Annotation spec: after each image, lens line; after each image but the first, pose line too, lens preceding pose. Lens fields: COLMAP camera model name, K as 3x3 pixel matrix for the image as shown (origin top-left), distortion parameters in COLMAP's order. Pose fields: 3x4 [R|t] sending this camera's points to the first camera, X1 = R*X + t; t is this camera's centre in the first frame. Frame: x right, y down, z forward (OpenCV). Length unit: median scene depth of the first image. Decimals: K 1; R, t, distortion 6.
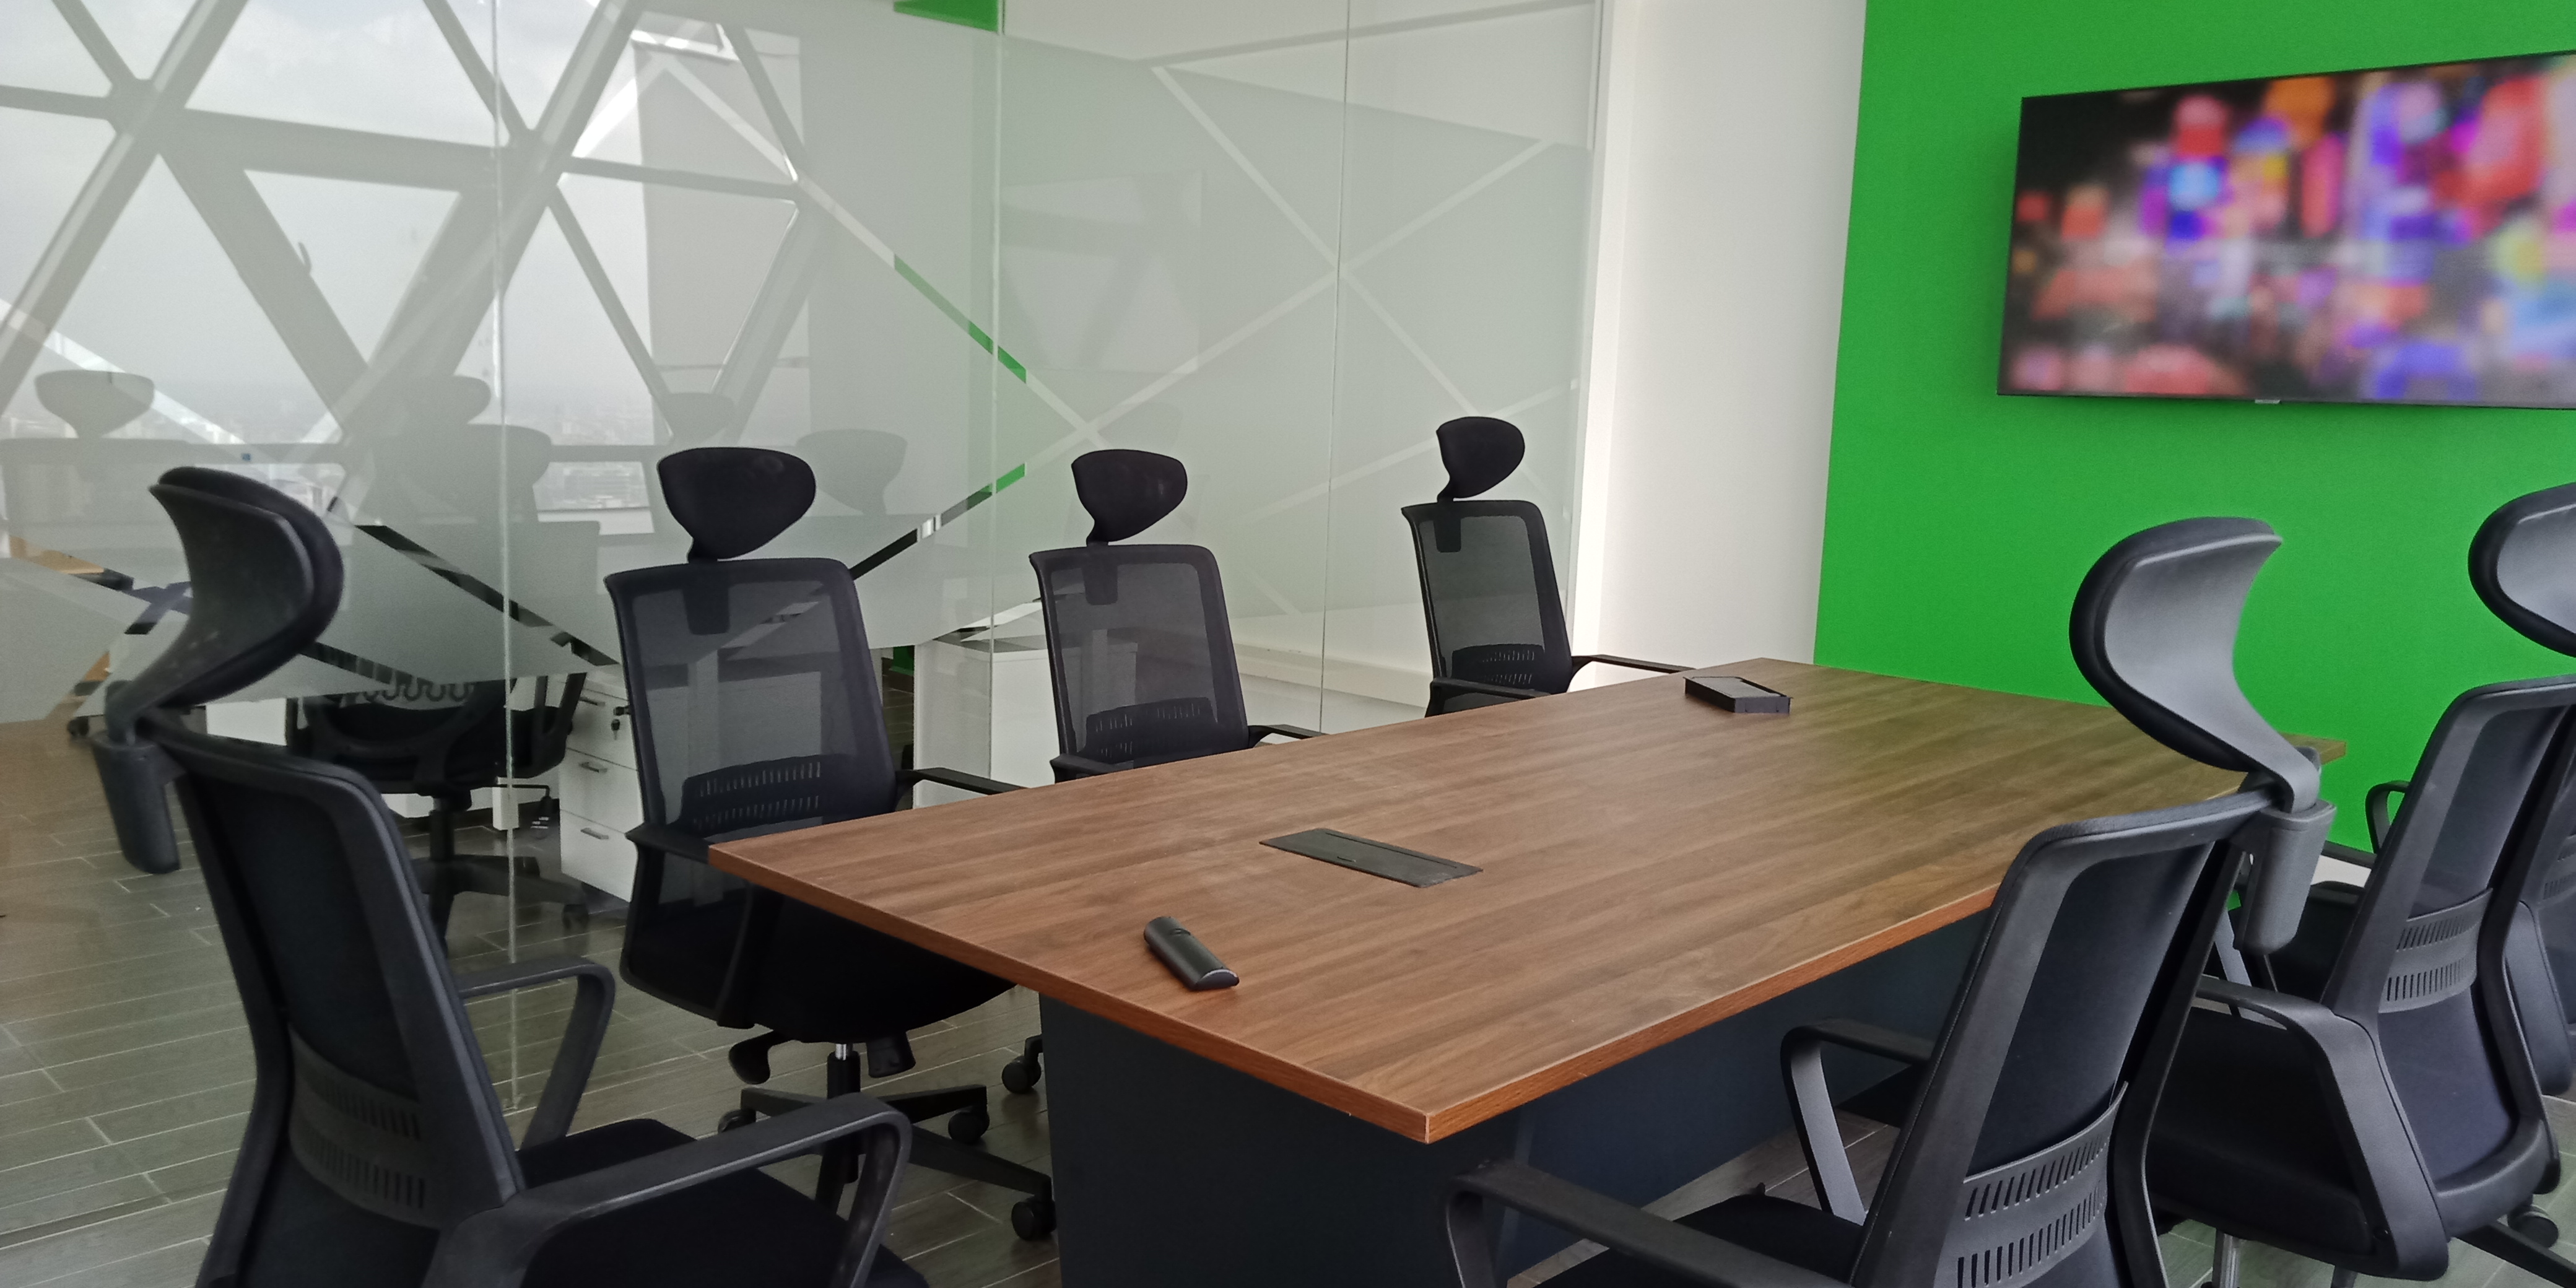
lens RADIAL K [[1883.9, 0, 1281.4], [0, 1883.9, 649.0], [0, 0, 1]] dist [0.046045, -0.051905]
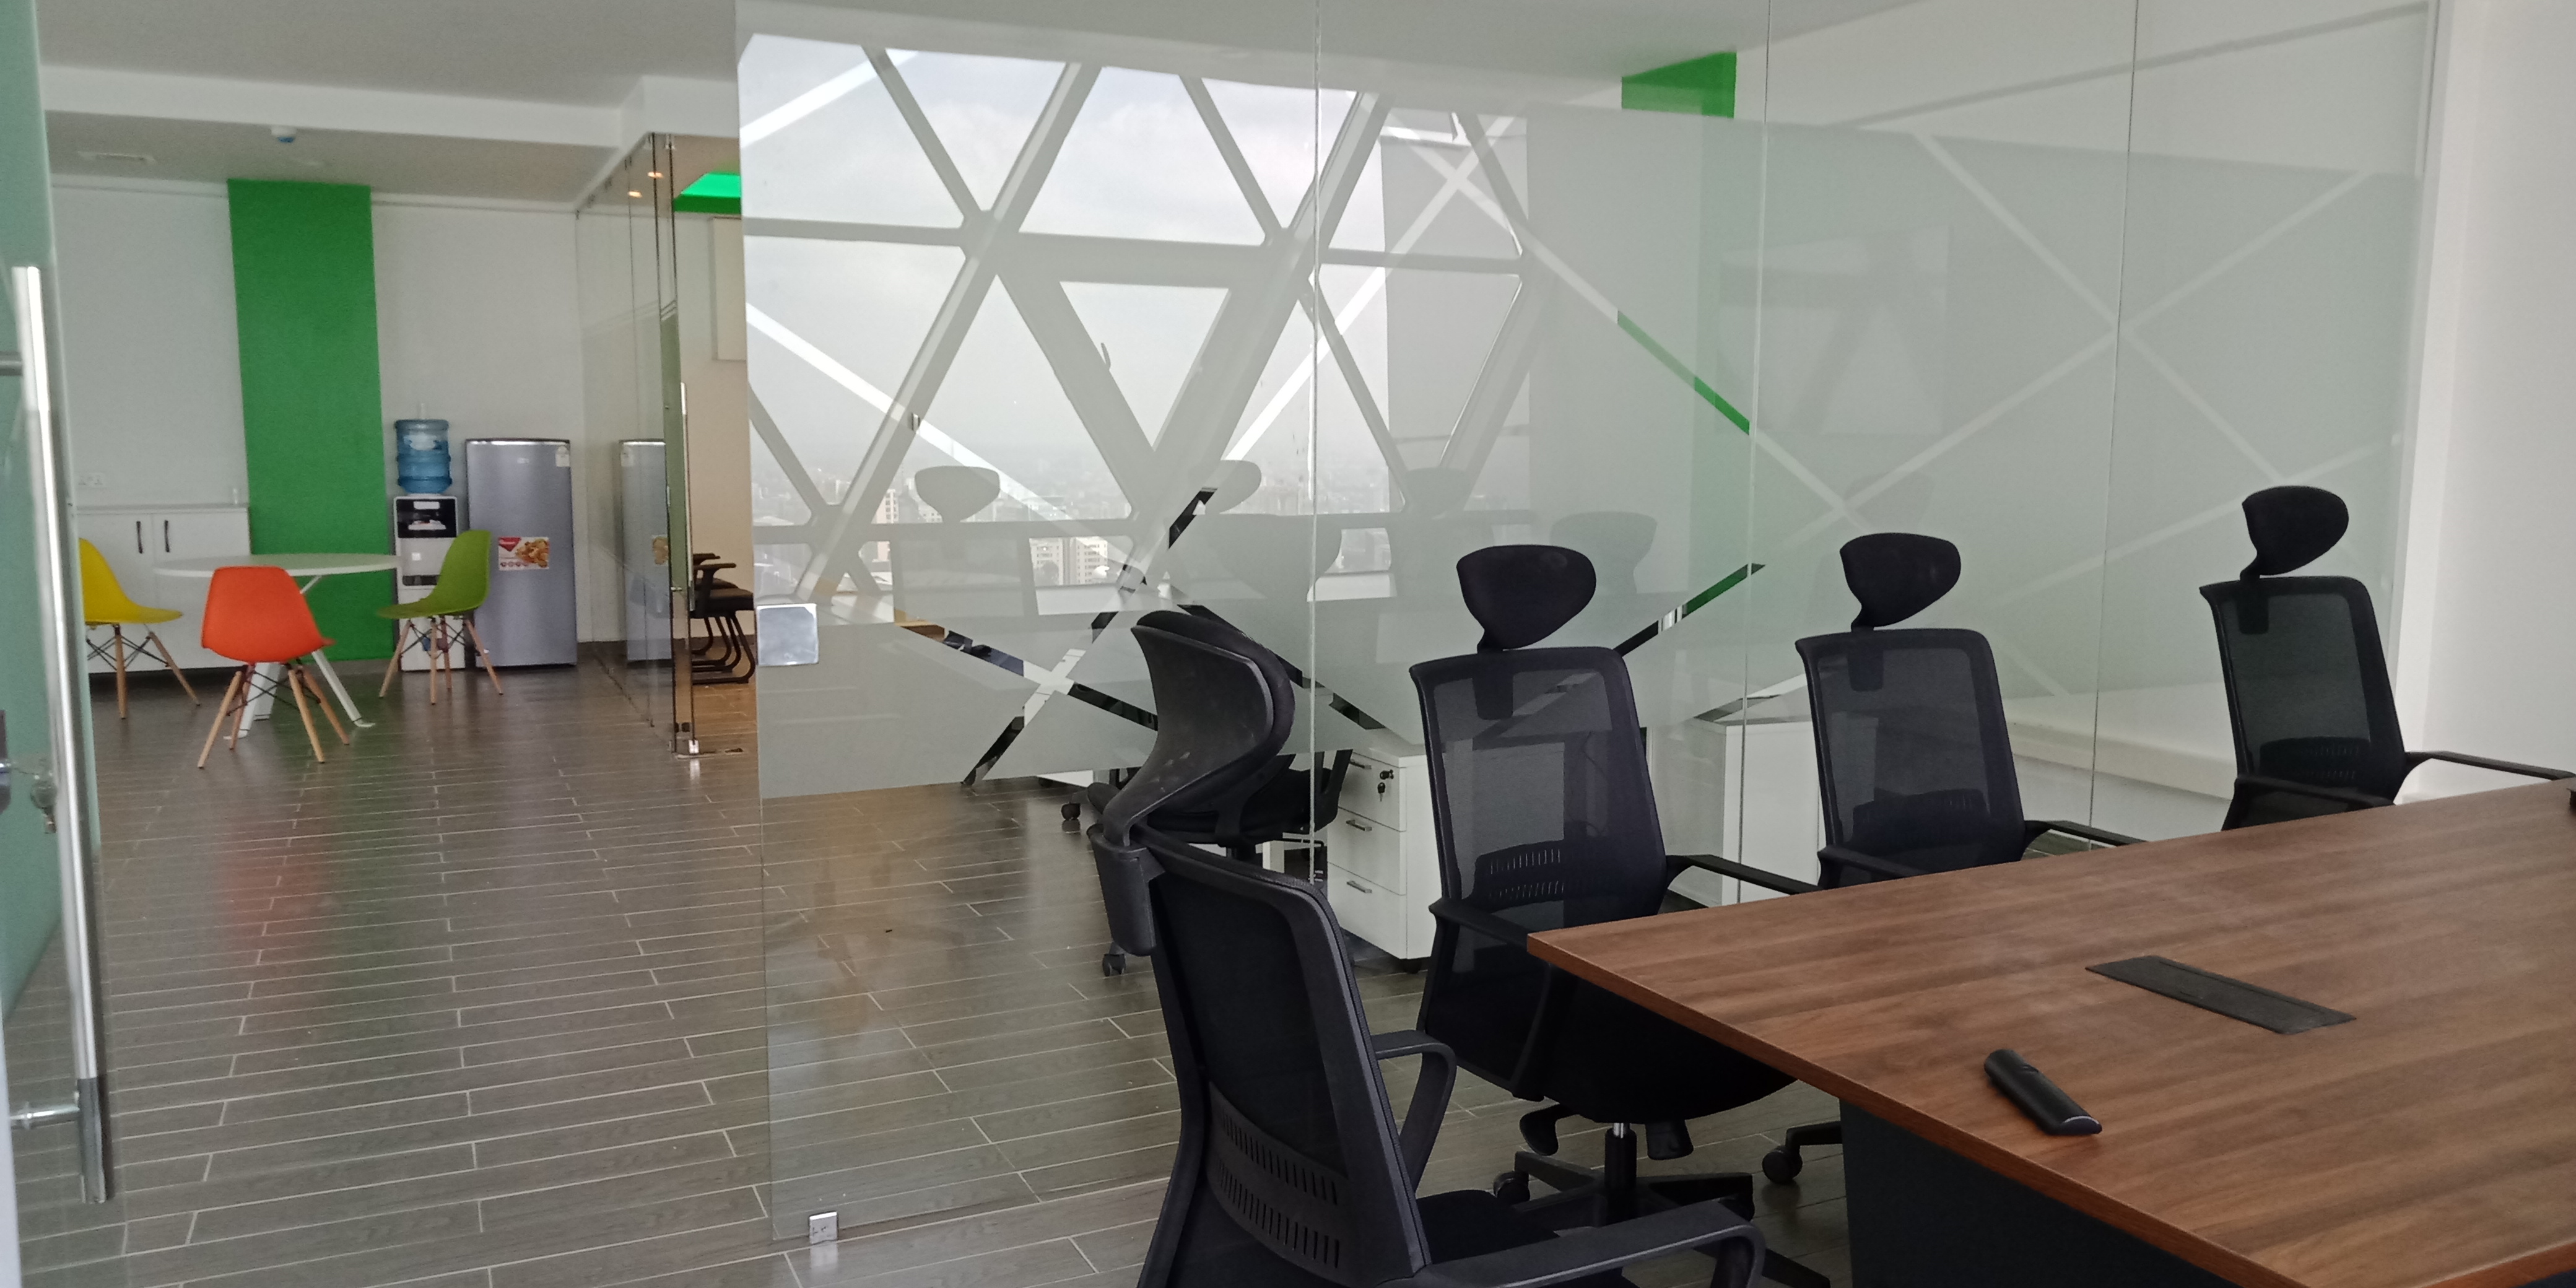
lens RADIAL K [[1883.9, 0, 1289.3], [0, 1883.9, 655.8], [0, 0, 1]] dist [0.046045, -0.051905]
pose [[0.939081, 0.013702, -0.343423, -0.048183], [-0.020354, 0.999668, -0.015771, -0.024754], [0.343093, 0.021801, 0.939049, -0.036197]]
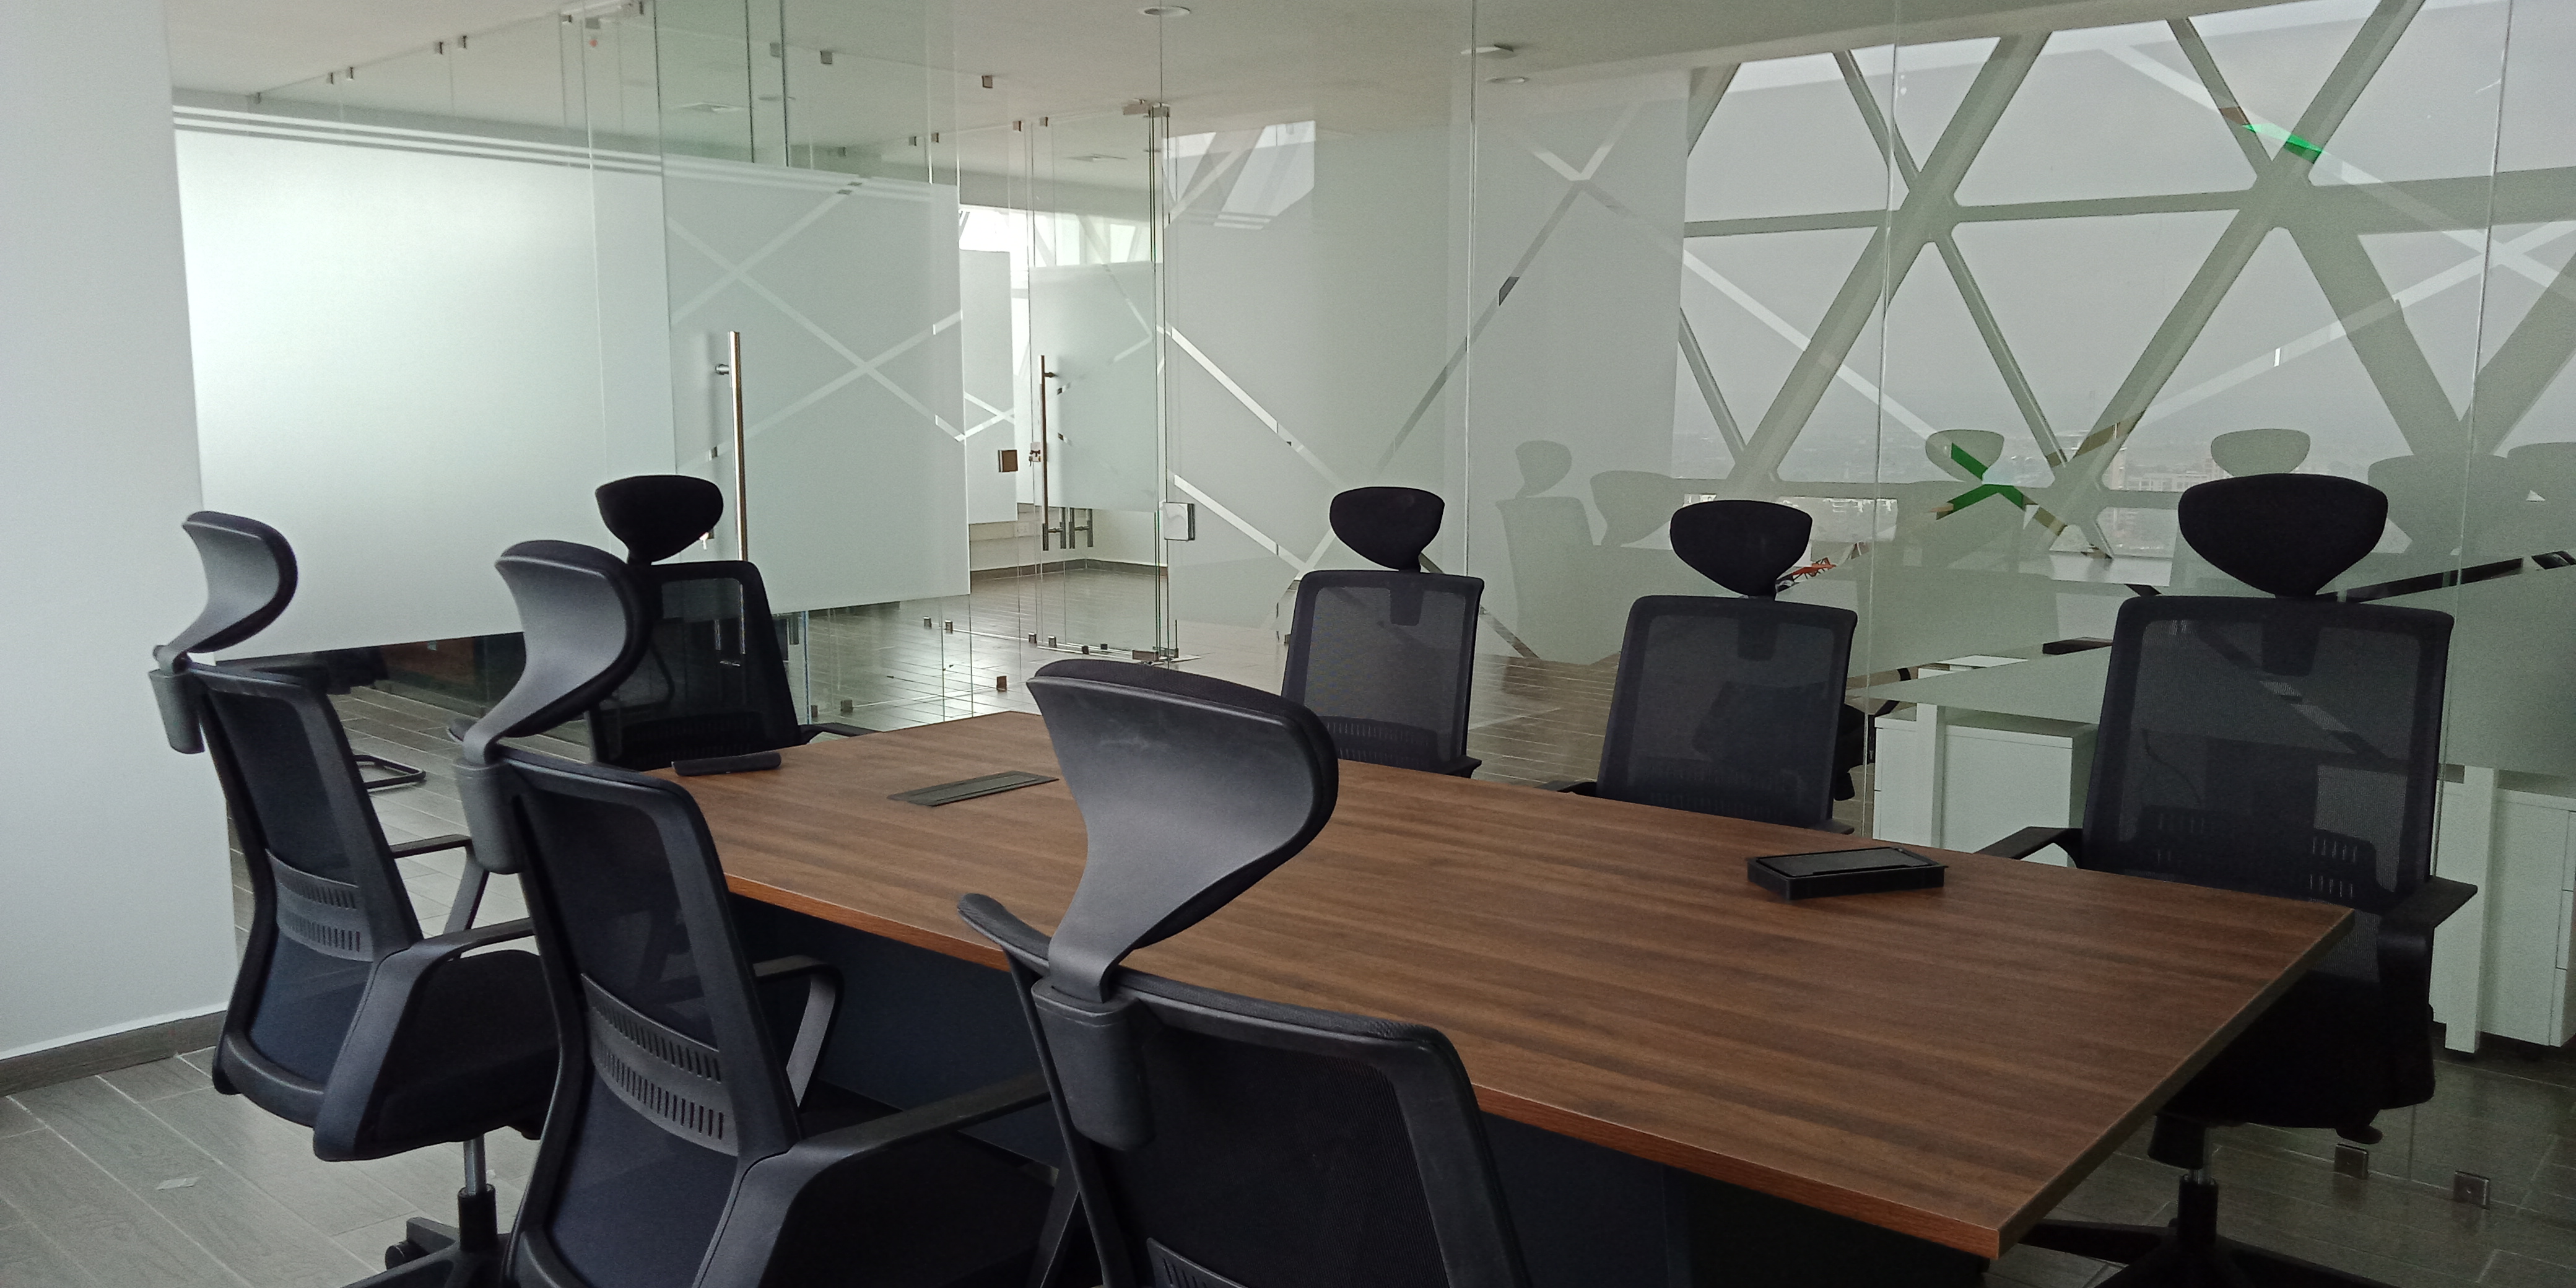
lens RADIAL K [[1883.9, 0, 1276.6], [0, 1883.9, 660.5], [0, 0, 1]] dist [0.046045, -0.051905]
pose [[0.048106, 0.112776, -0.992455, 1.046605], [-0.136811, 0.984985, 0.105296, -0.116176], [0.989428, 0.130713, 0.062812, 0.837982]]
